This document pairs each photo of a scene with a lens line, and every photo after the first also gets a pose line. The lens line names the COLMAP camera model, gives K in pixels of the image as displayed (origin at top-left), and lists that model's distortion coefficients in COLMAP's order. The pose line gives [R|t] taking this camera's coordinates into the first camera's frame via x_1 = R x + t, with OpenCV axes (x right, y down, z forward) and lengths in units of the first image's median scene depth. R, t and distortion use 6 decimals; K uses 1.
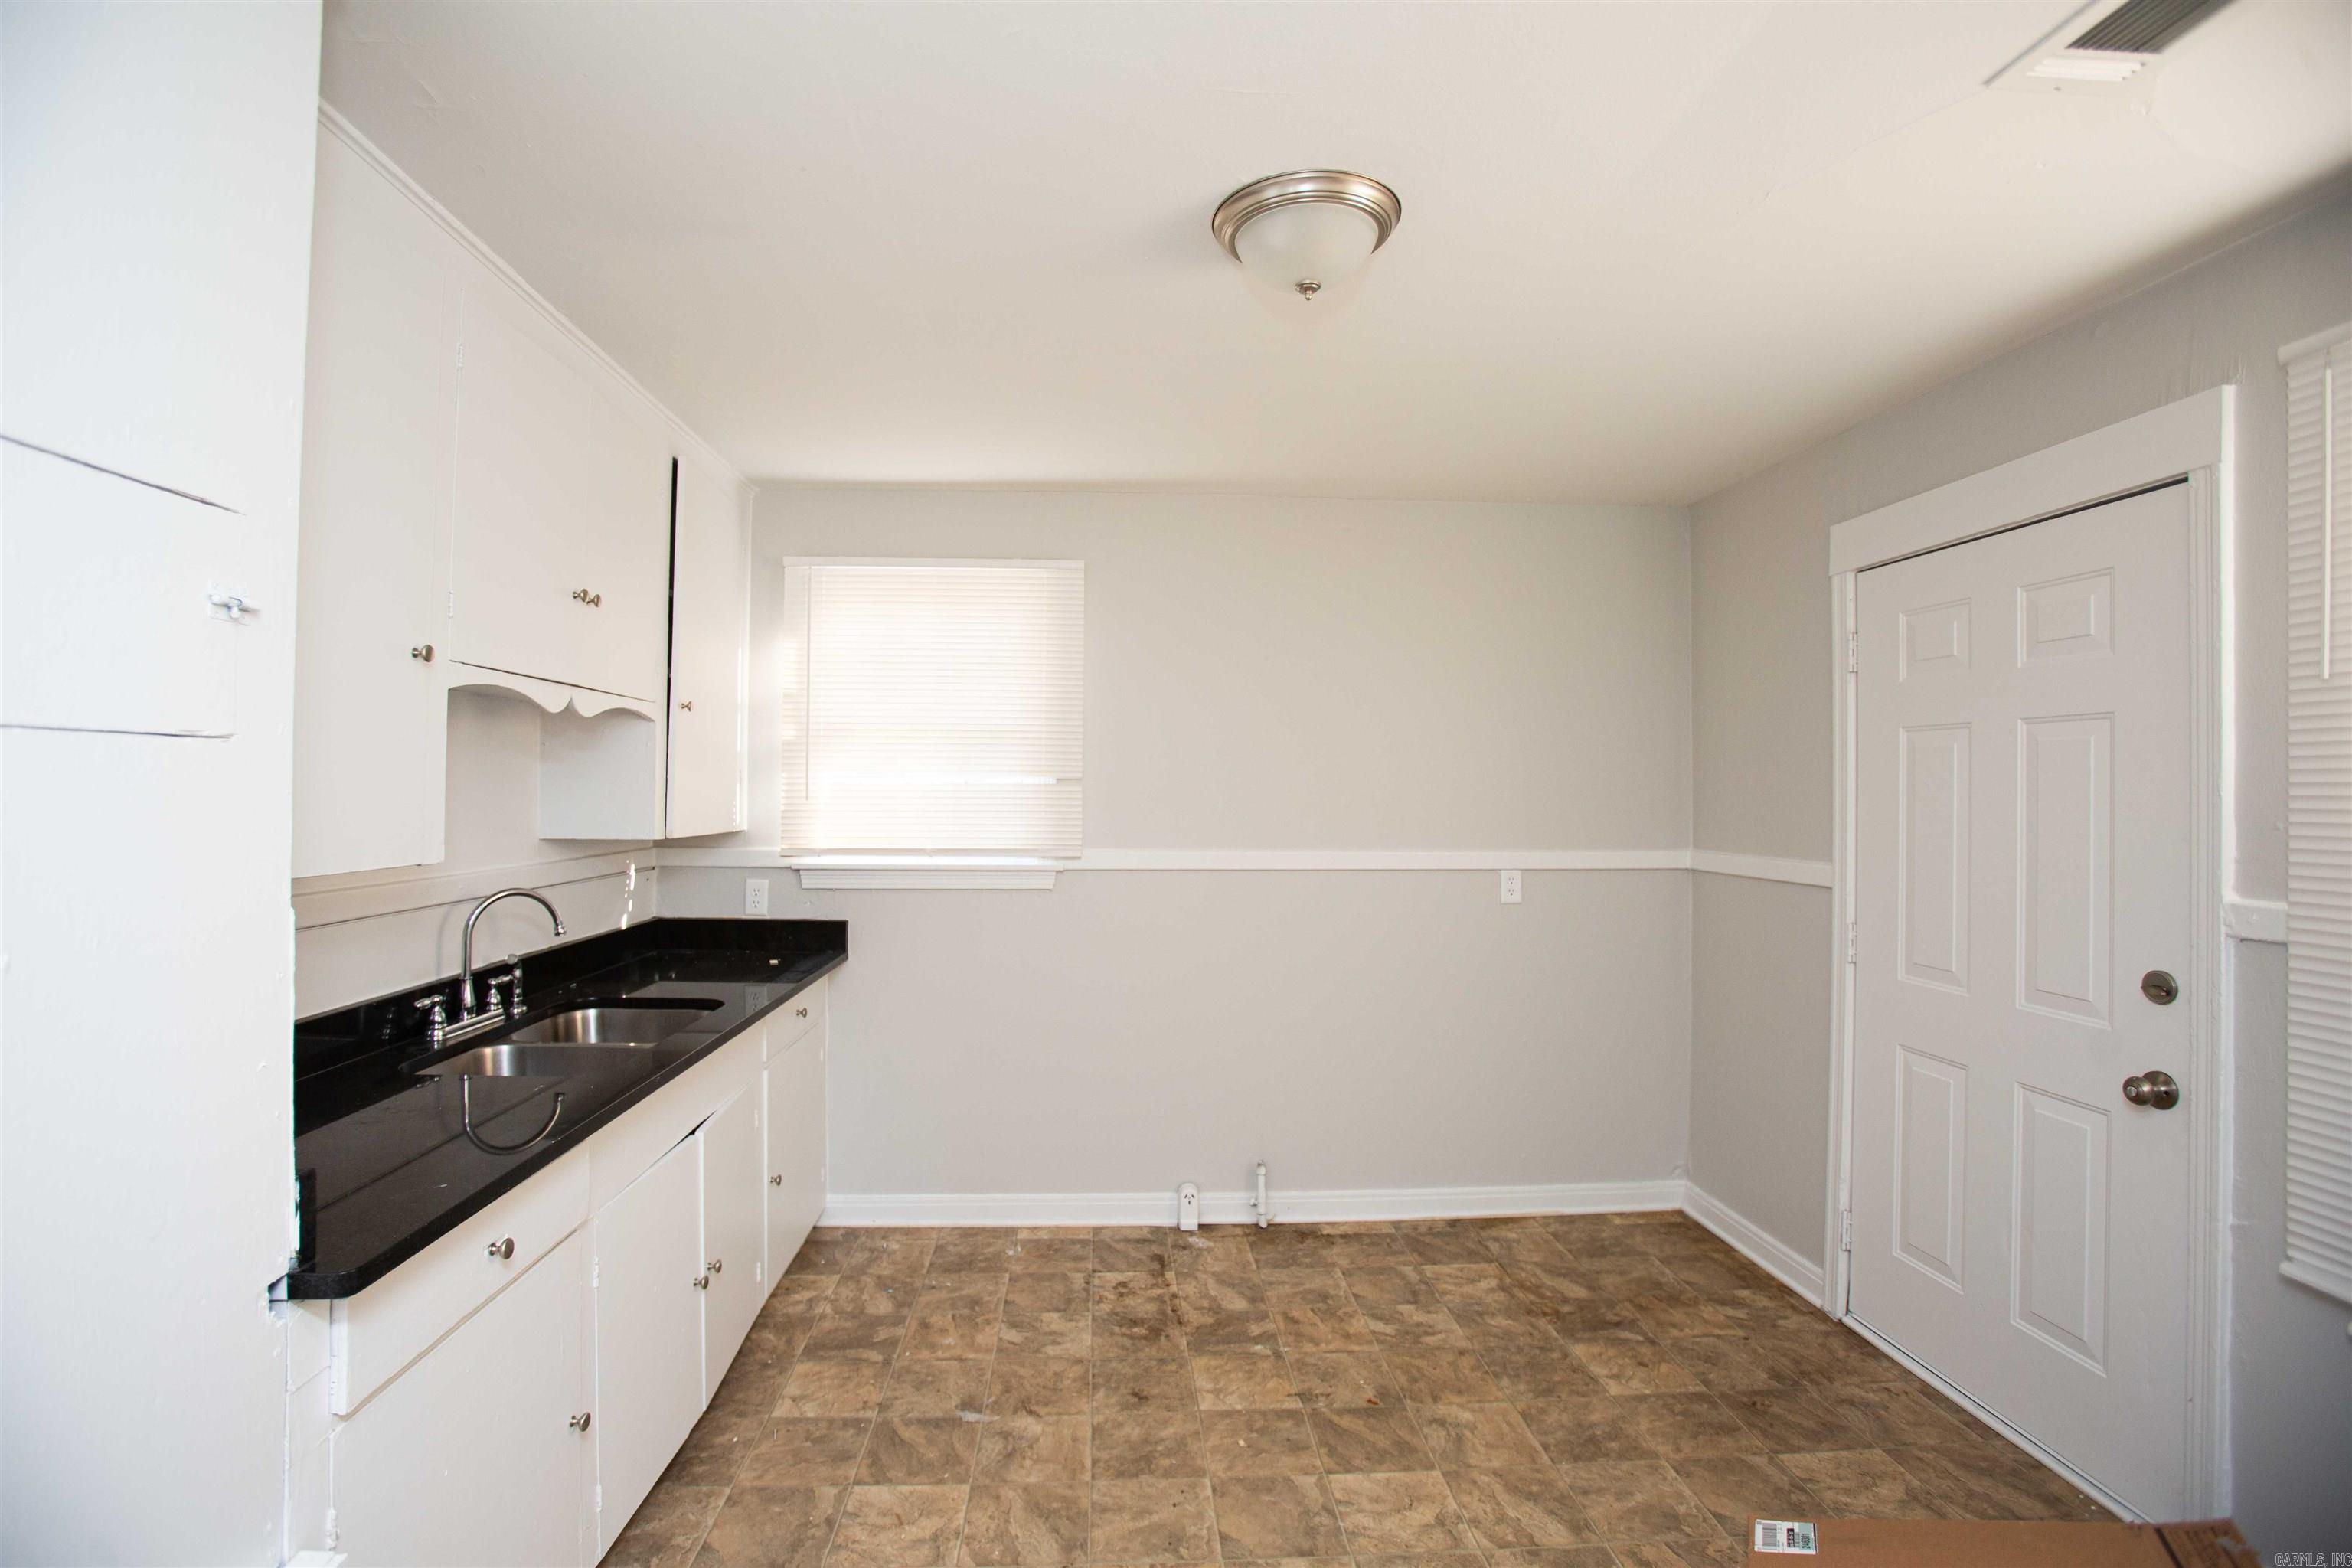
lens RADIAL K [[1081.9, 0, 1138.4], [0, 1081.9, 791.6], [0, 0, 1]] dist [-0.062179, 0.024320]
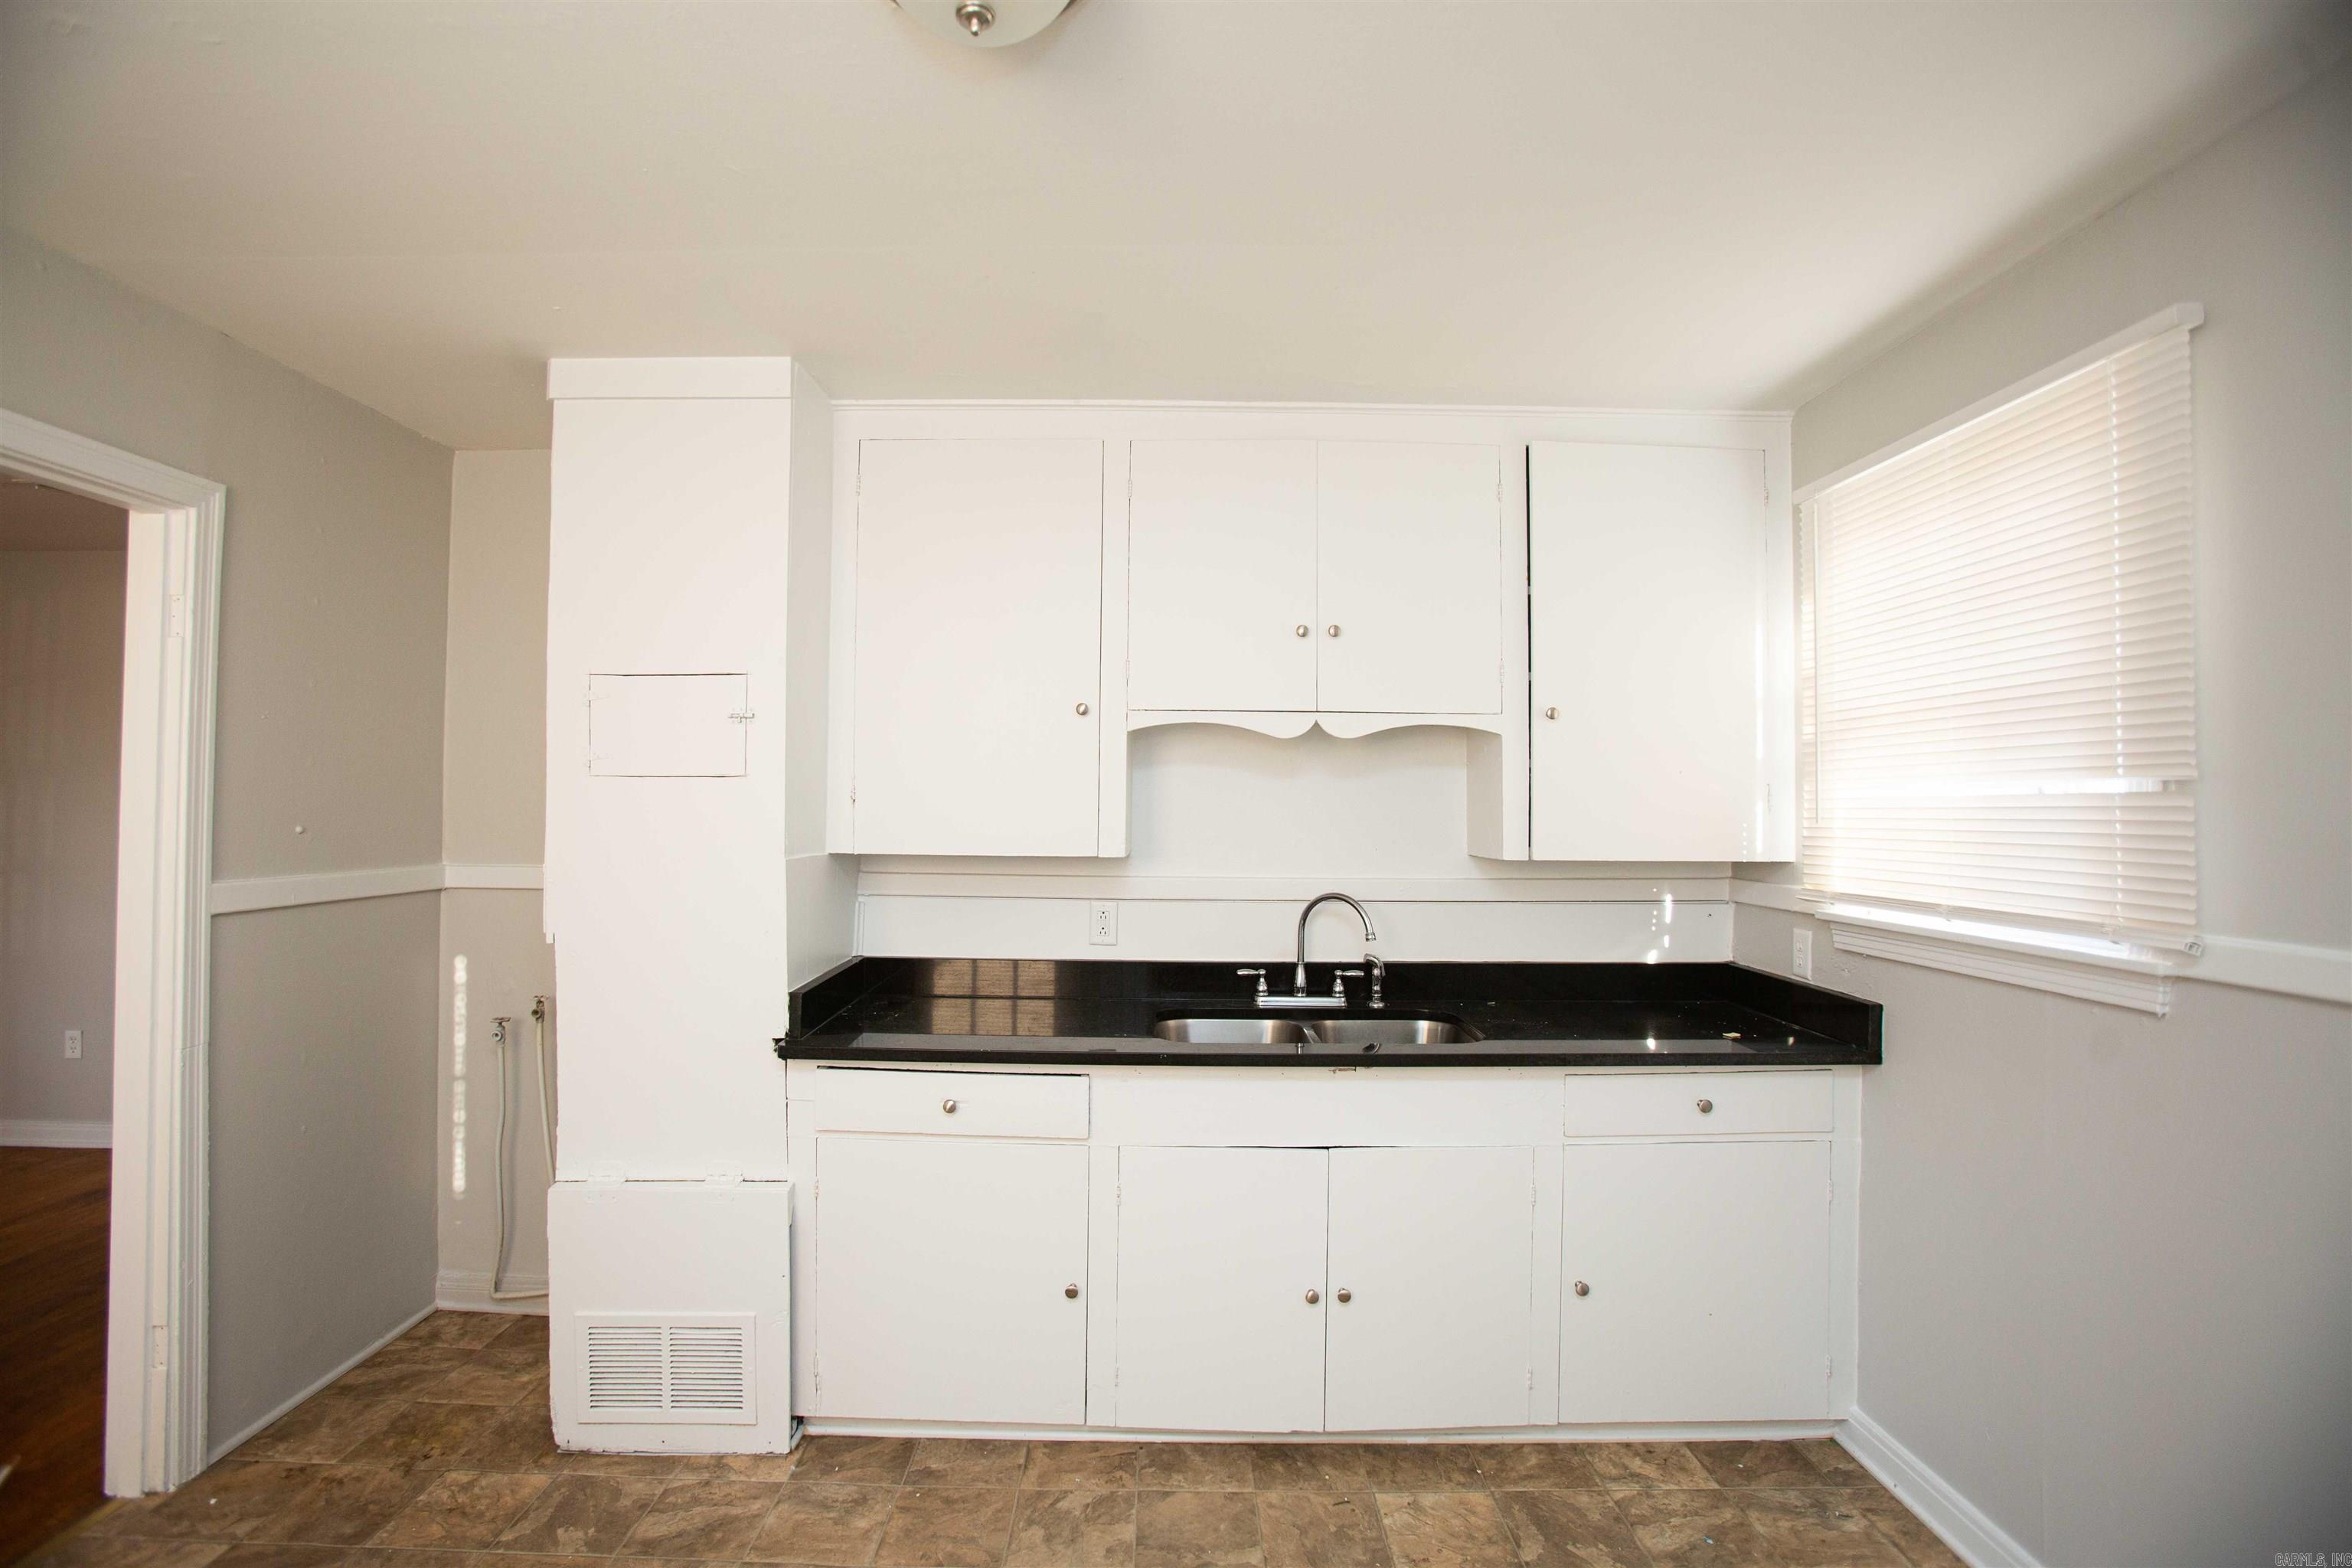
lens RADIAL K [[1081.9, 0, 1138.4], [0, 1081.9, 791.6], [0, 0, 1]] dist [-0.062179, 0.024320]
pose [[-0.055406, -0.020126, -0.998261, 0.491366], [-0.006104, 0.999785, -0.019818, 0.005160], [0.998445, 0.004996, -0.055517, 0.710450]]
